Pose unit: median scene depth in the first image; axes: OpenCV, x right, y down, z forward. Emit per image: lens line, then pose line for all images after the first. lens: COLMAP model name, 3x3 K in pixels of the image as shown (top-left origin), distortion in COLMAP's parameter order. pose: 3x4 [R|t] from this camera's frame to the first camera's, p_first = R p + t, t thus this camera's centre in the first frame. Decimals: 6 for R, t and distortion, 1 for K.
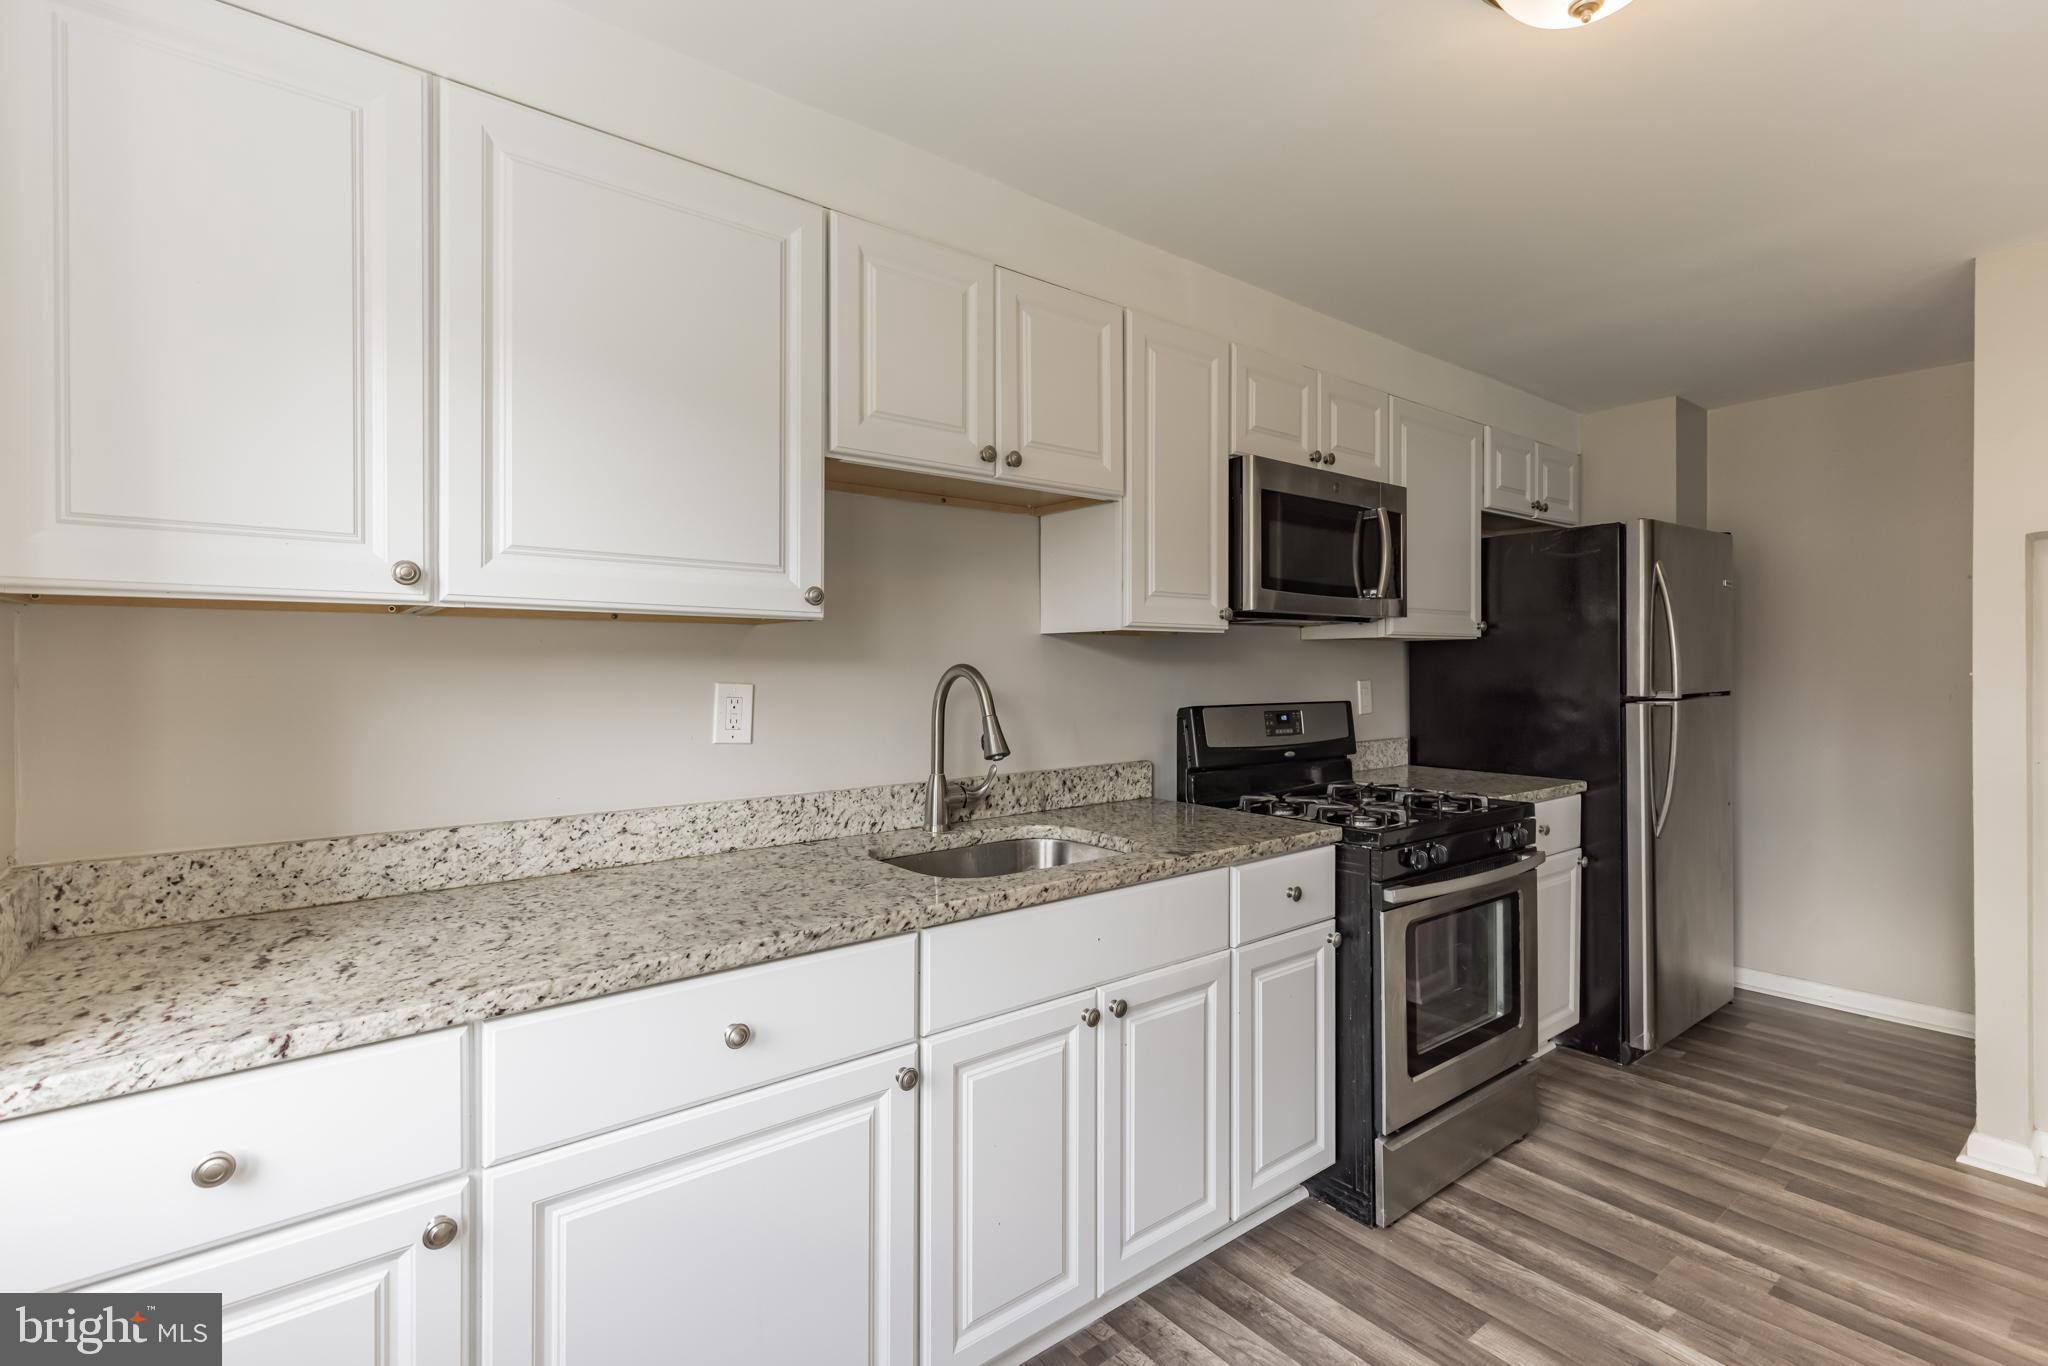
lens RADIAL K [[932.0, 0, 1023.7], [0, 932.0, 679.8], [0, 0, 1]] dist [-0.000522, -0.002323]
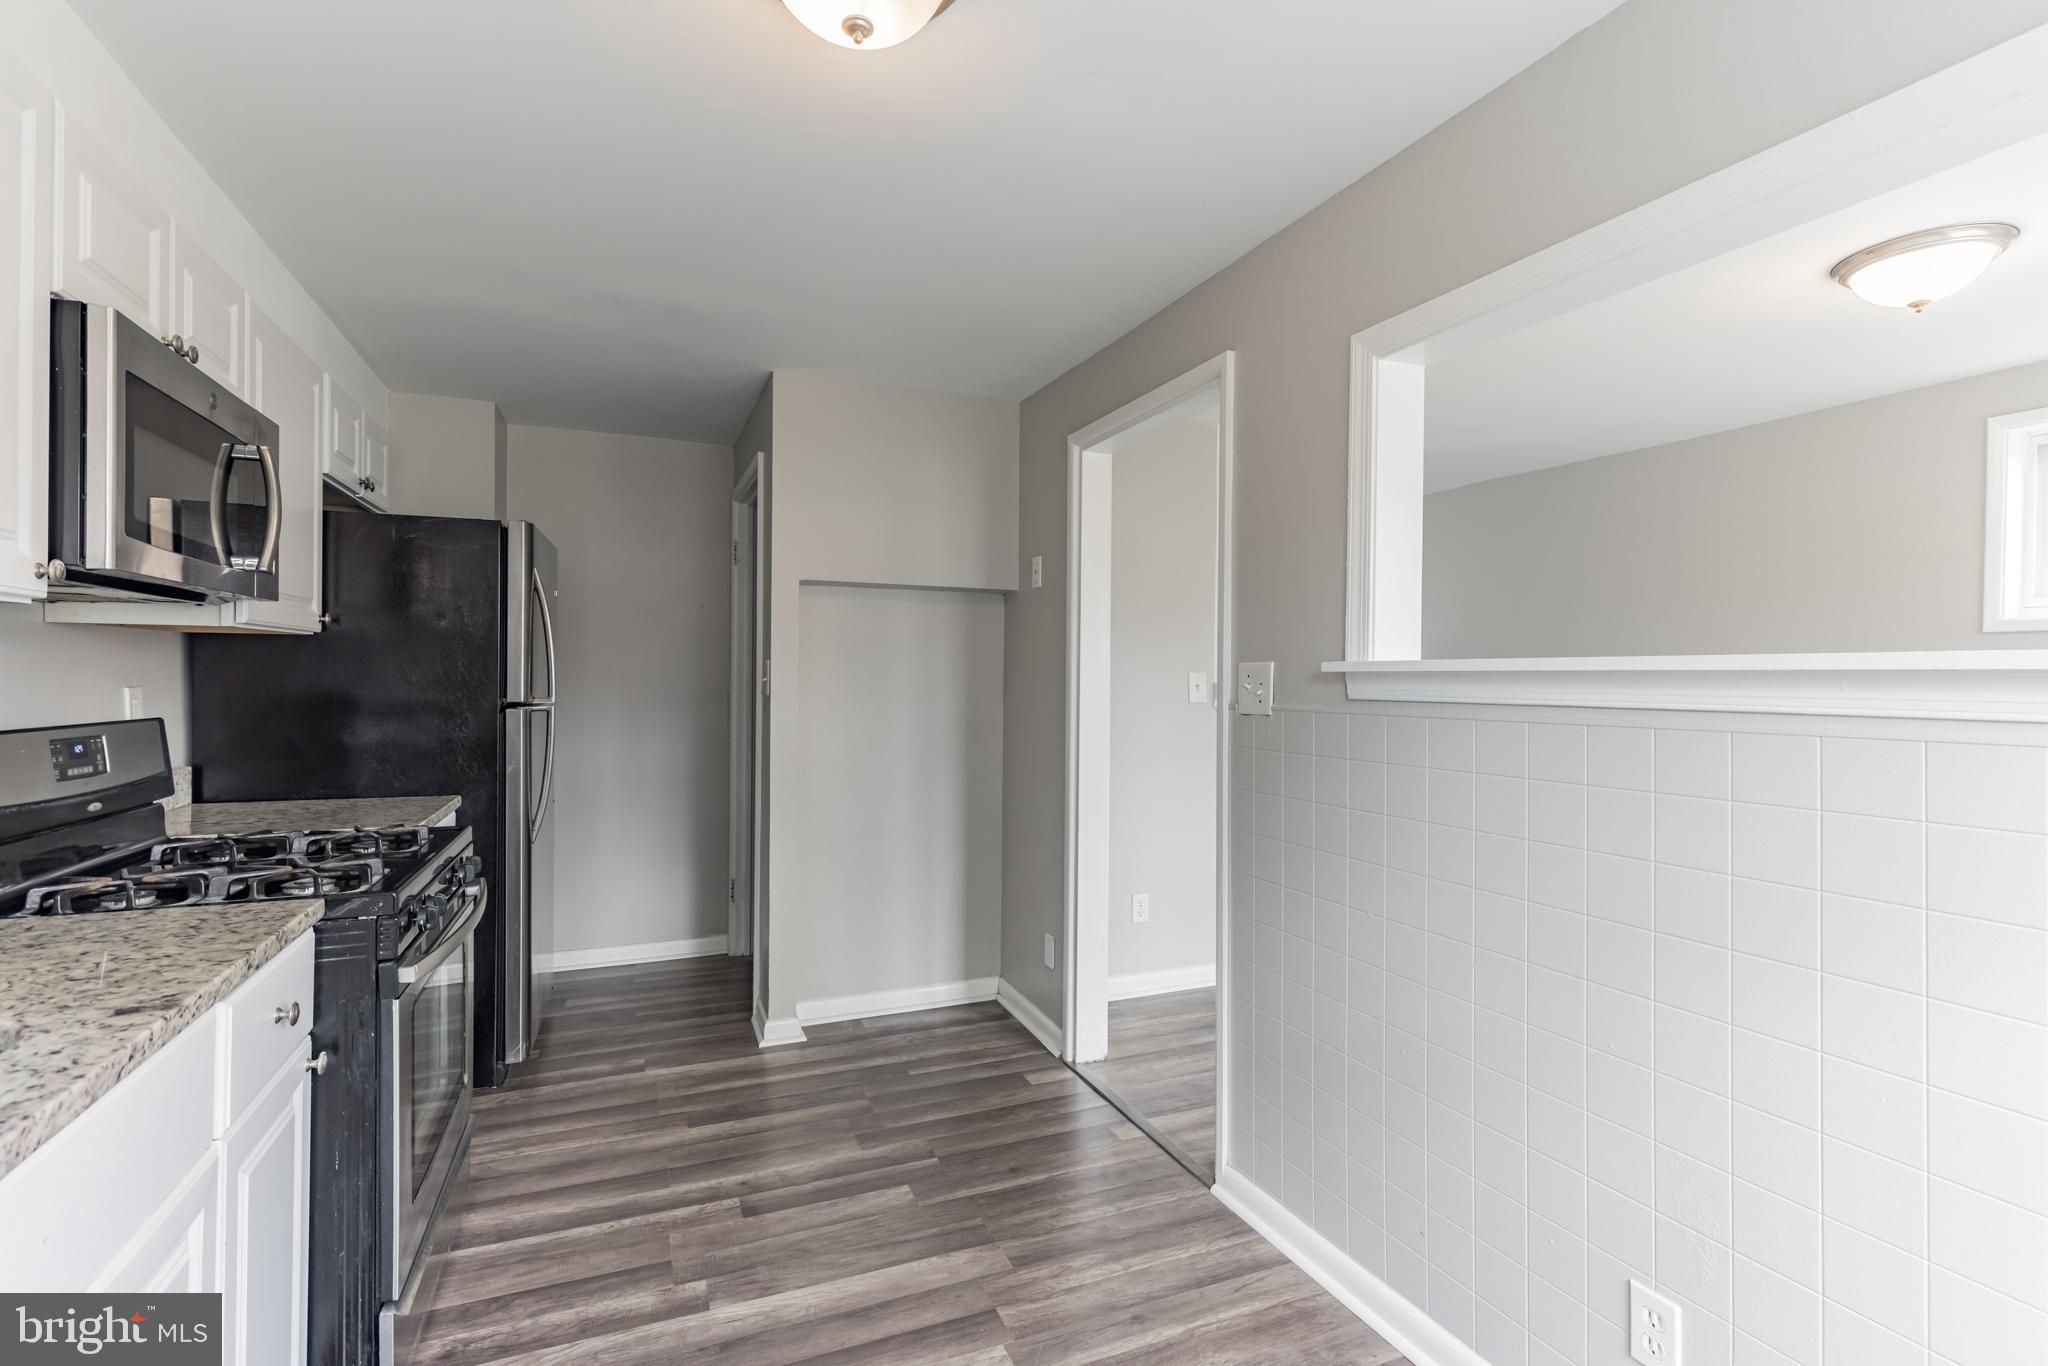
lens RADIAL K [[932.0, 0, 1010.4], [0, 932.0, 677.7], [0, 0, 1]] dist [-0.000522, -0.002323]
pose [[0.263500, 0.002515, 0.964656, -0.174046], [0.005158, 0.999979, -0.004016, -0.000535], [-0.964646, 0.006034, 0.263481, 0.290192]]
